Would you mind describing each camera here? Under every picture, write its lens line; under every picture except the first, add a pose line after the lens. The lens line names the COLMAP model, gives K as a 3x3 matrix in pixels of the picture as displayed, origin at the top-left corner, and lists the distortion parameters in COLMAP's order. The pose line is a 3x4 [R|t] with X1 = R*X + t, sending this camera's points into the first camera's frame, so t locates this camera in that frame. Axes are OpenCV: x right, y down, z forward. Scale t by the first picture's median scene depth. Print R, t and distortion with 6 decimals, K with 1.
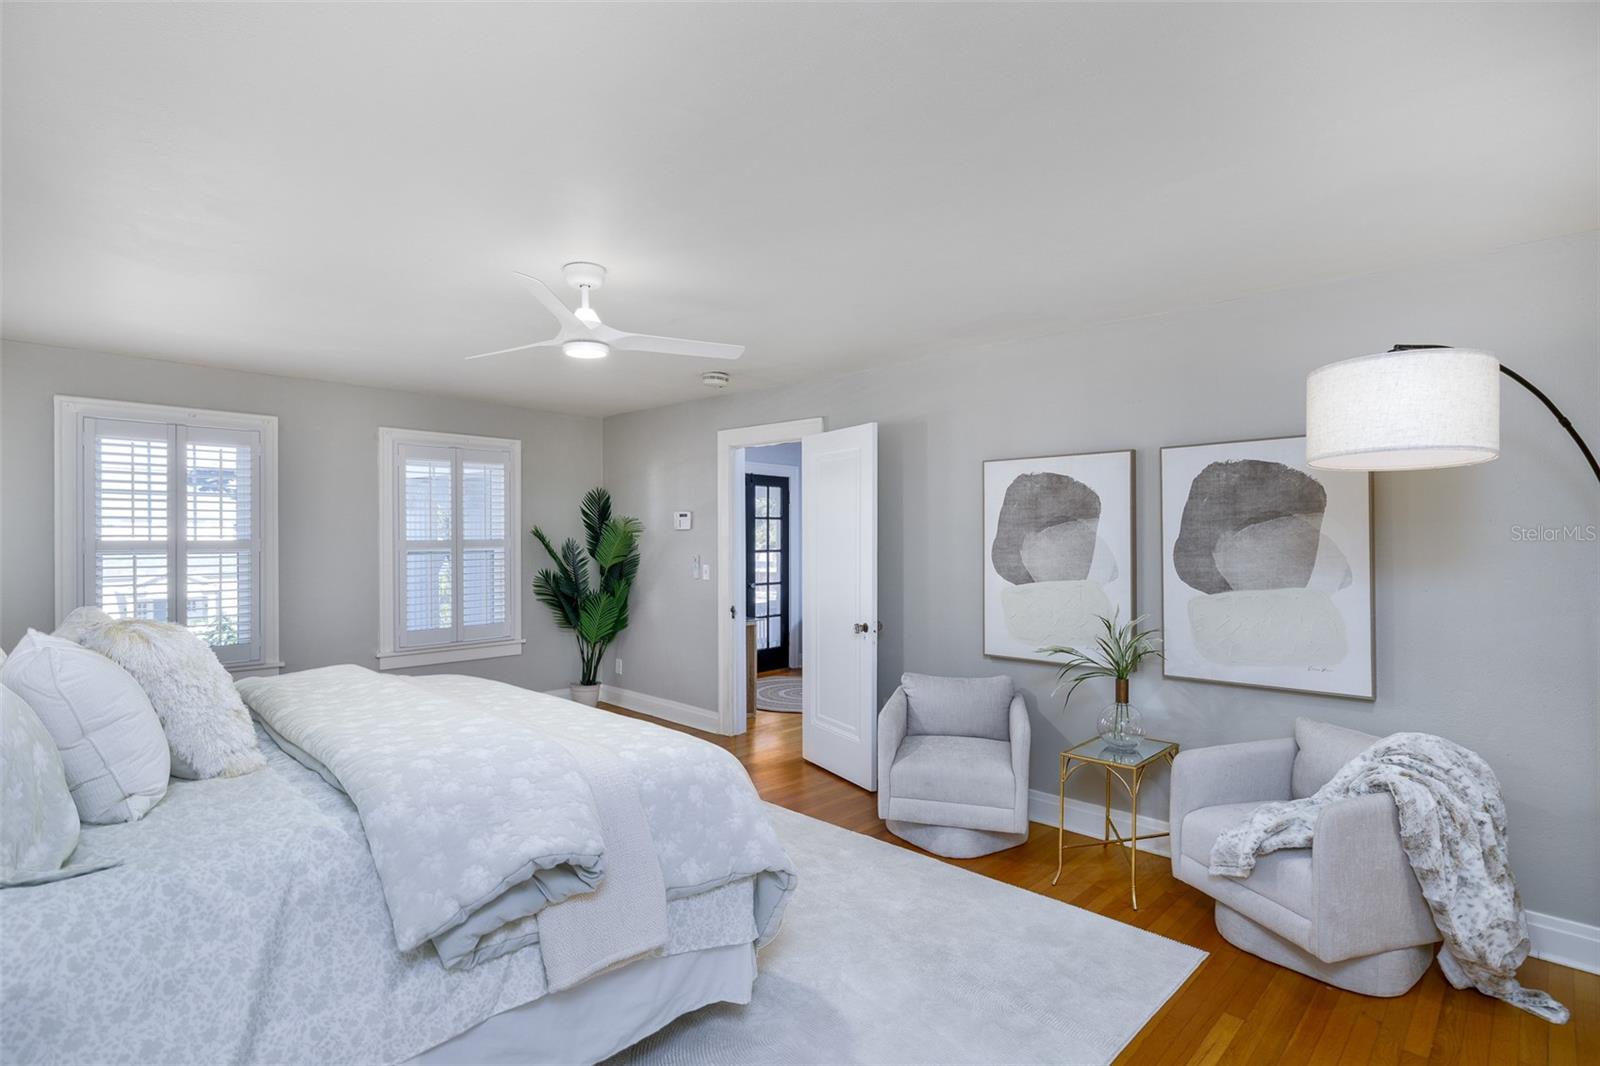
lens RADIAL K [[812.1, 0, 803.7], [0, 812.1, 534.0], [0, 0, 1]] dist [-0.000071, 0.000118]
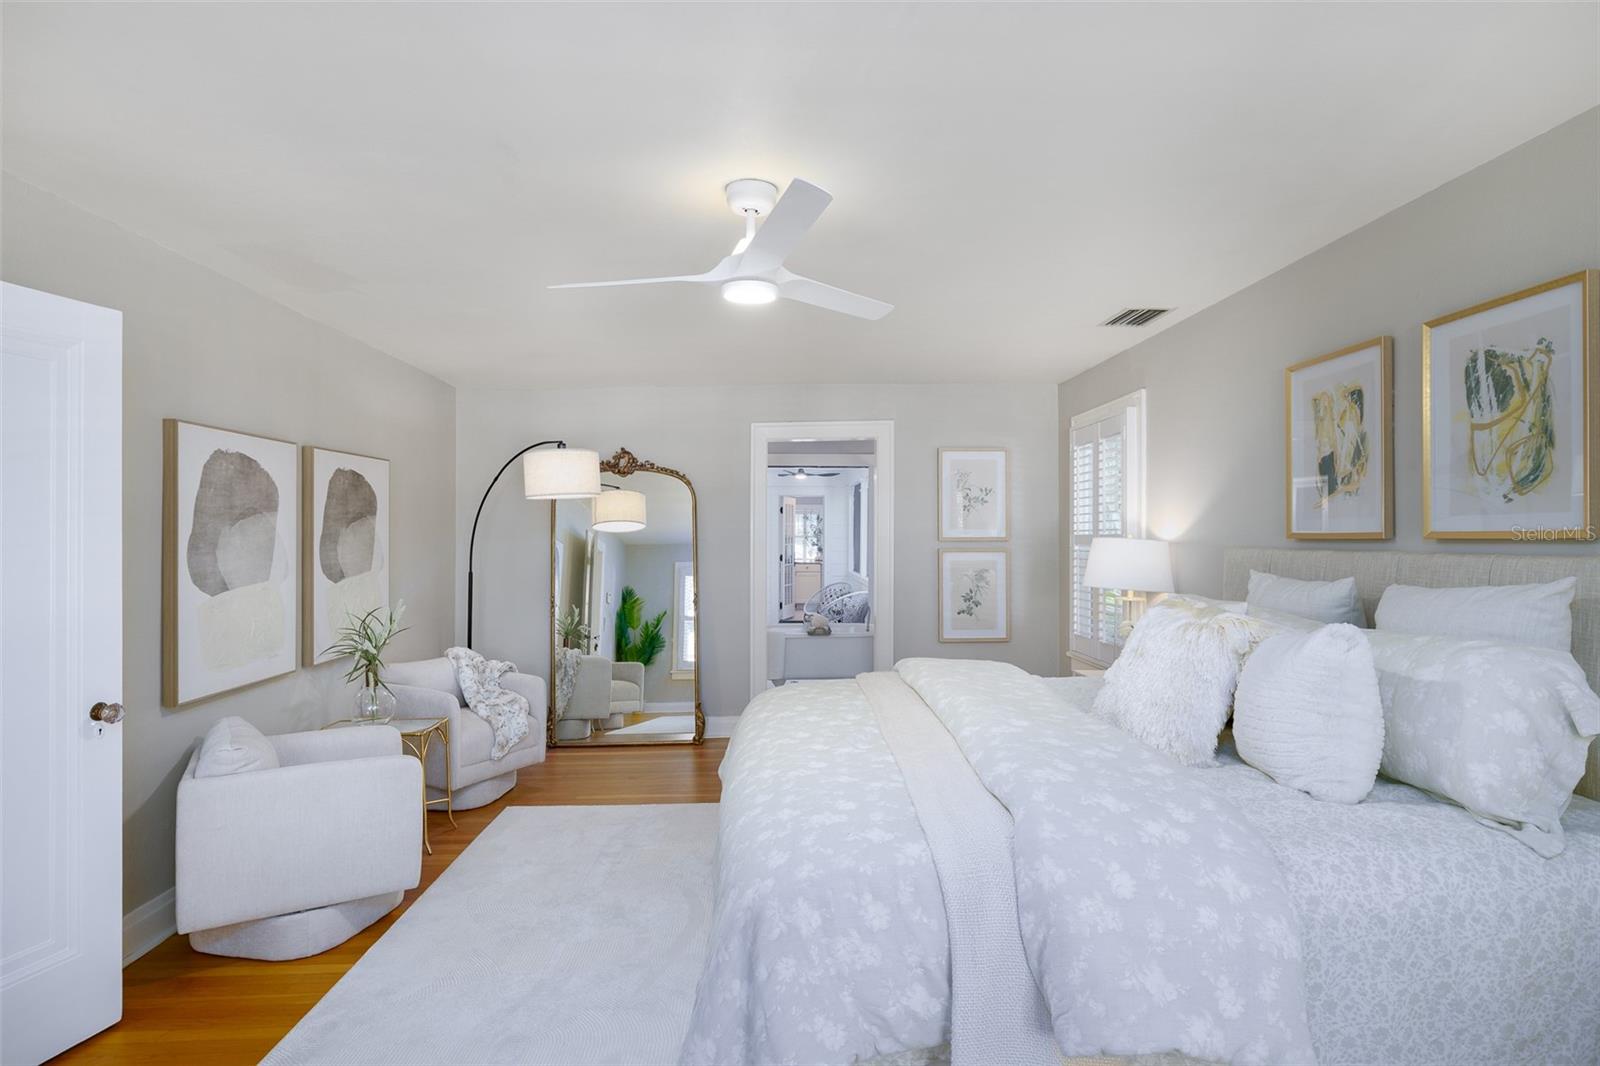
lens RADIAL K [[830.3, 0, 799.8], [0, 830.3, 535.9], [0, 0, 1]] dist [-0.002937, 0.000208]
pose [[-0.726005, -0.005458, 0.687668, -0.684604], [-0.007261, 0.999974, 0.000272, 0.002988], [-0.687651, -0.004796, -0.726026, 1.243712]]
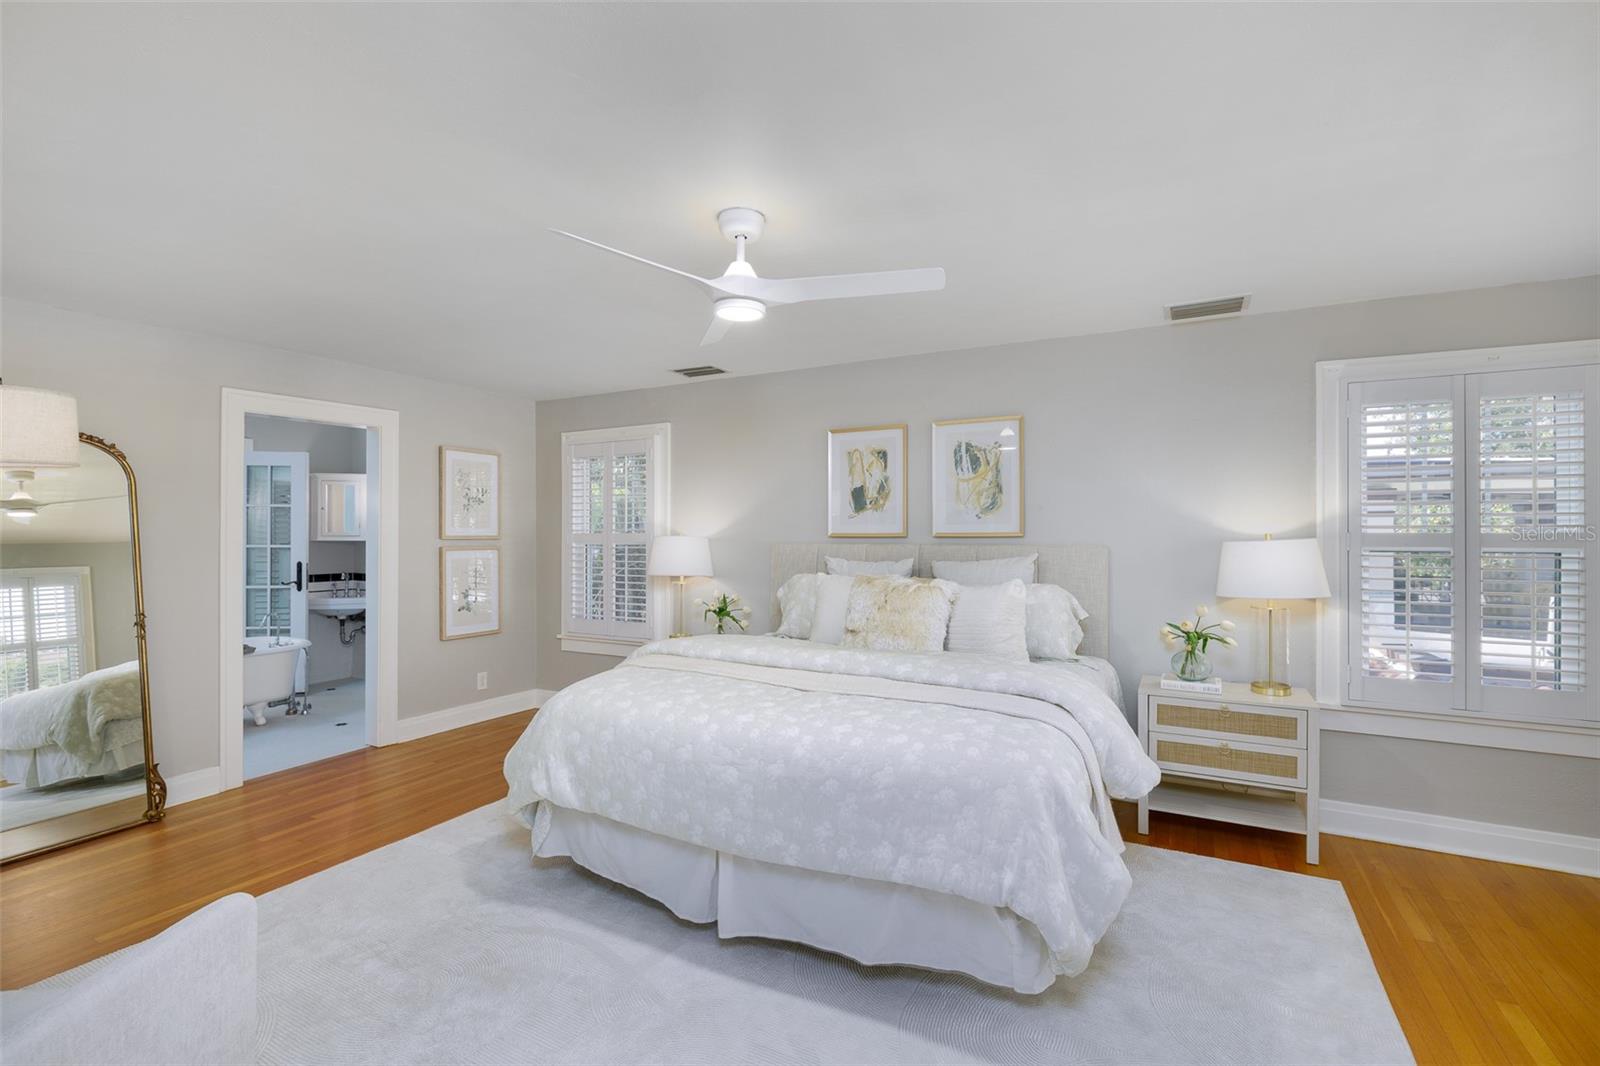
lens RADIAL K [[714.4, 0, 803.7], [0, 714.4, 536.7], [0, 0, 1]] dist [-0.013551, -0.000222]
pose [[-0.957967, -0.008460, -0.286754, -0.094310], [-0.006409, 0.999947, -0.008090, 0.012375], [0.286807, -0.005912, -0.957970, 1.396546]]
